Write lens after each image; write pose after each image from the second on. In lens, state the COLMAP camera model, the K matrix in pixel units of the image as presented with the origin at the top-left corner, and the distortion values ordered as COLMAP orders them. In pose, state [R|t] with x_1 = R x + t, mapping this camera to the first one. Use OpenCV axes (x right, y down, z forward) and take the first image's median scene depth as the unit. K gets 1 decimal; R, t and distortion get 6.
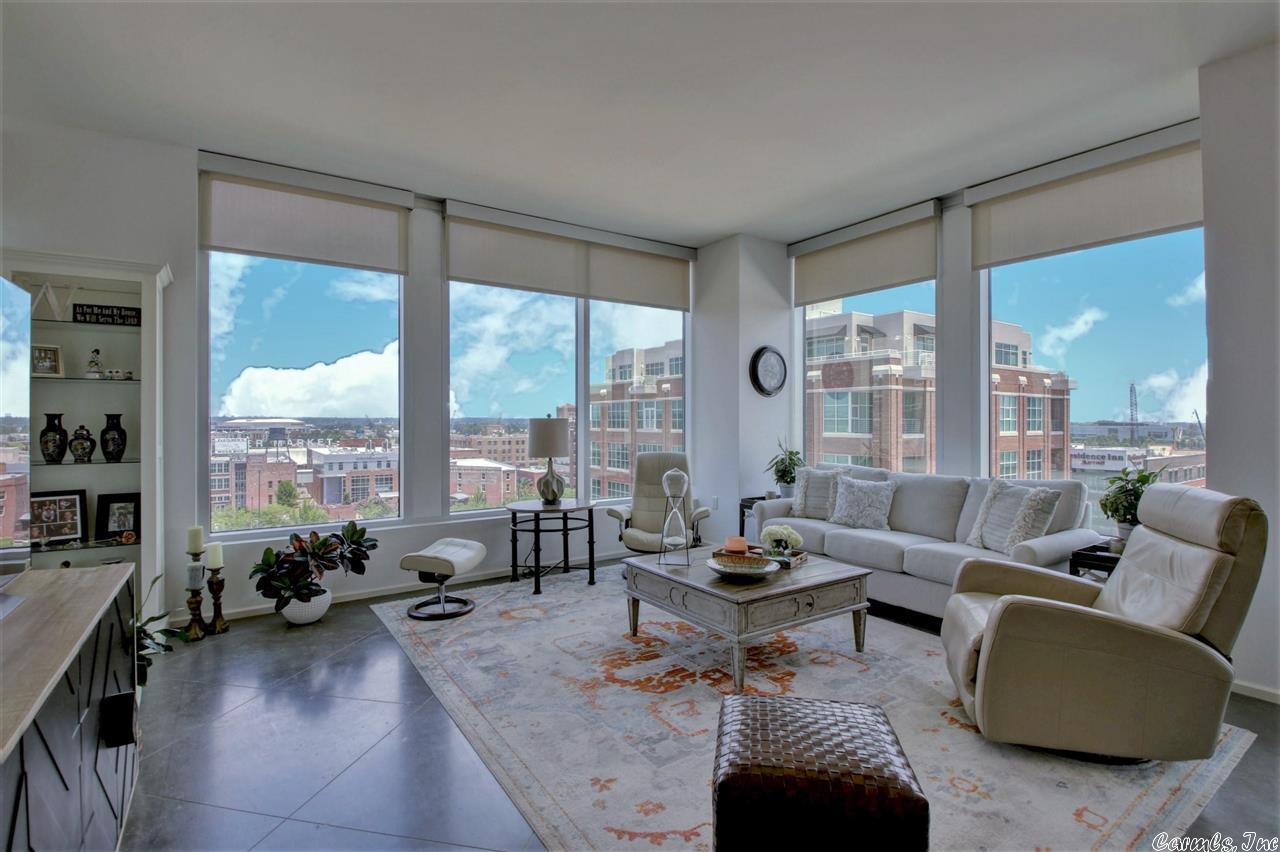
lens RADIAL K [[594.9, 0, 639.3], [0, 594.9, 420.8], [0, 0, 1]] dist [0.023522, -0.038982]
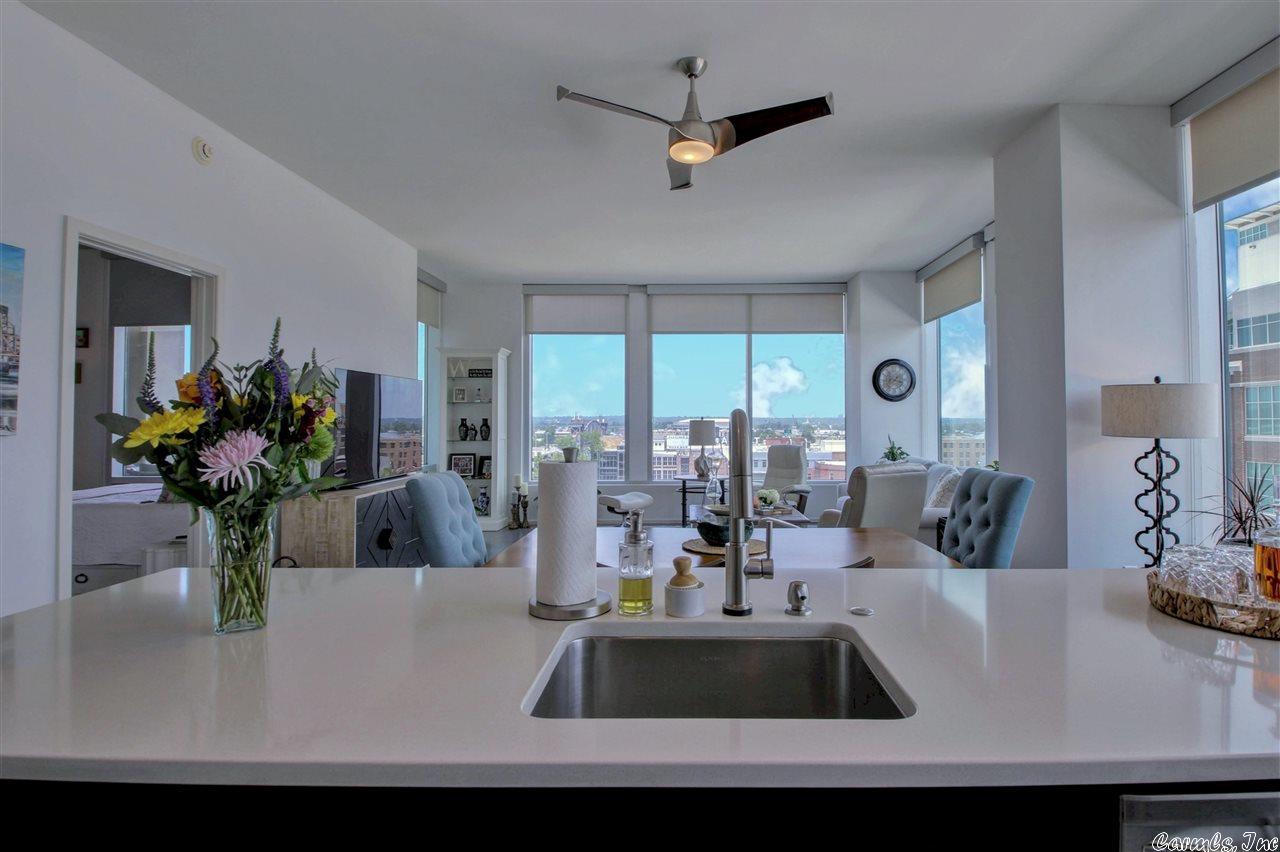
lens RADIAL K [[637.1, 0, 688.1], [0, 637.1, 401.3], [0, 0, 1]] dist [-0.019001, -0.000892]
pose [[0.829847, -0.016792, -0.557738, 0.763061], [0.000140, 0.999553, -0.029885, -0.003090], [0.557990, 0.024722, 0.829479, -0.381189]]
